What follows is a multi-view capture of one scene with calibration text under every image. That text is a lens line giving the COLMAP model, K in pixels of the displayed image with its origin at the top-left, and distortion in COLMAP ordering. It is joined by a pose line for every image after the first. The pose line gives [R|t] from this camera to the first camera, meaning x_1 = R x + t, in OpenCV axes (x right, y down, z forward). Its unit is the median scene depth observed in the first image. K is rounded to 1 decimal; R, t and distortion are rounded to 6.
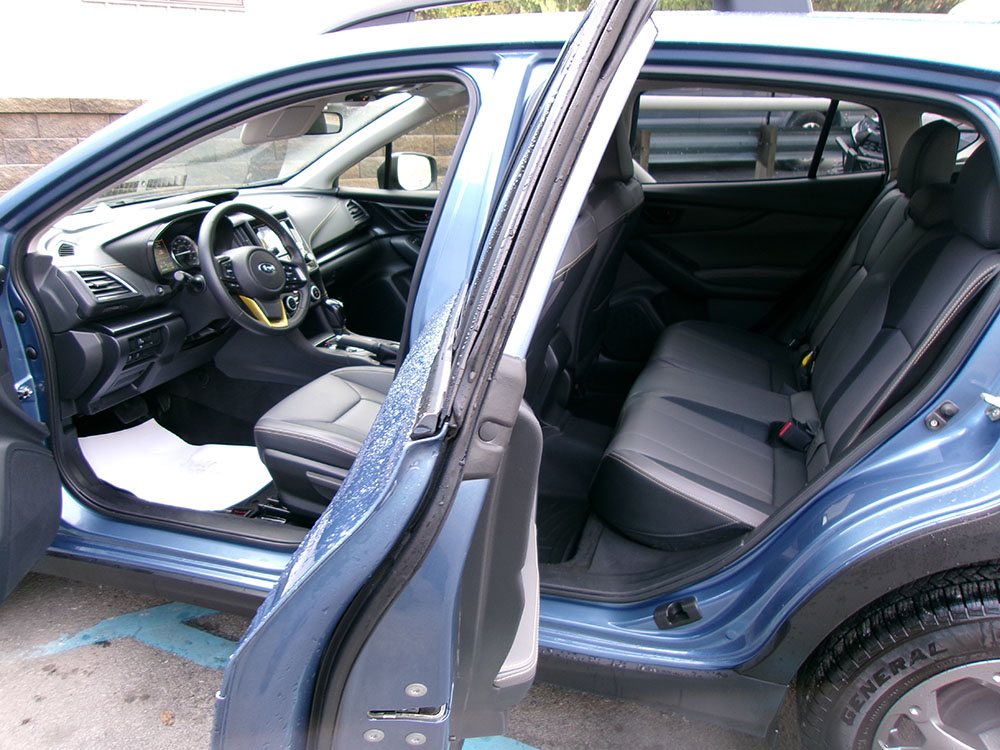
lens RADIAL K [[774.9, 0, 503.1], [0, 774.9, 376.4], [0, 0, 1]] dist [-0.019993, 0.032237]
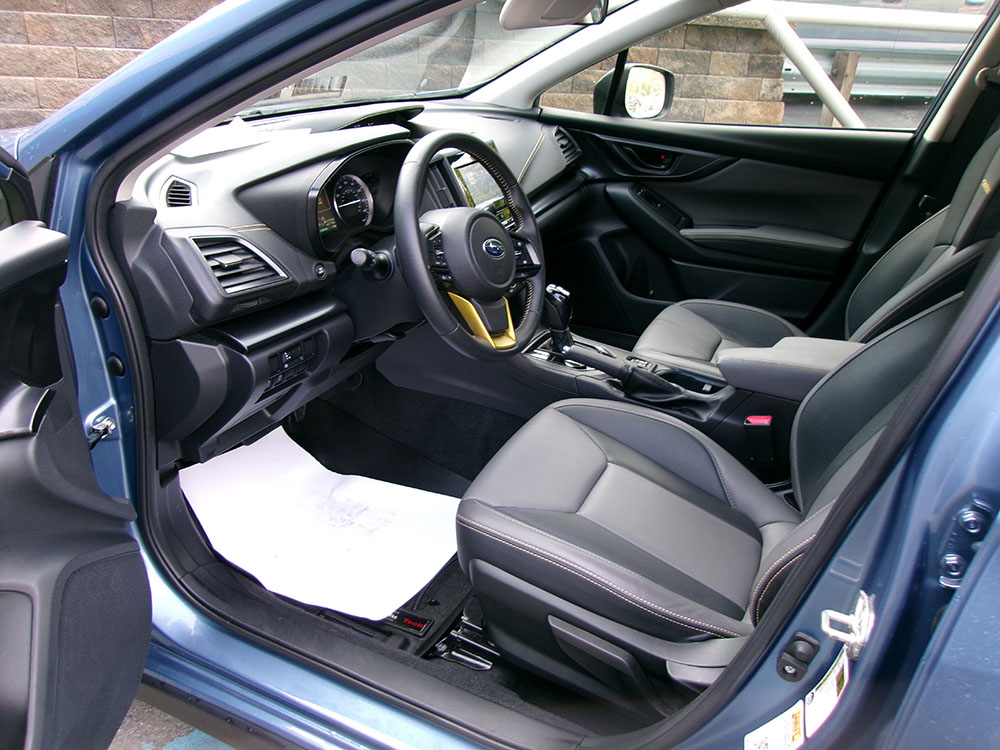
lens RADIAL K [[774.9, 0, 496.2], [0, 774.9, 375.4], [0, 0, 1]] dist [-0.019993, 0.032237]
pose [[0.988611, 0.104493, -0.108307, -0.231809], [-0.093260, 0.990189, 0.104061, -0.106347], [0.118118, -0.092775, 0.988656, 0.405172]]
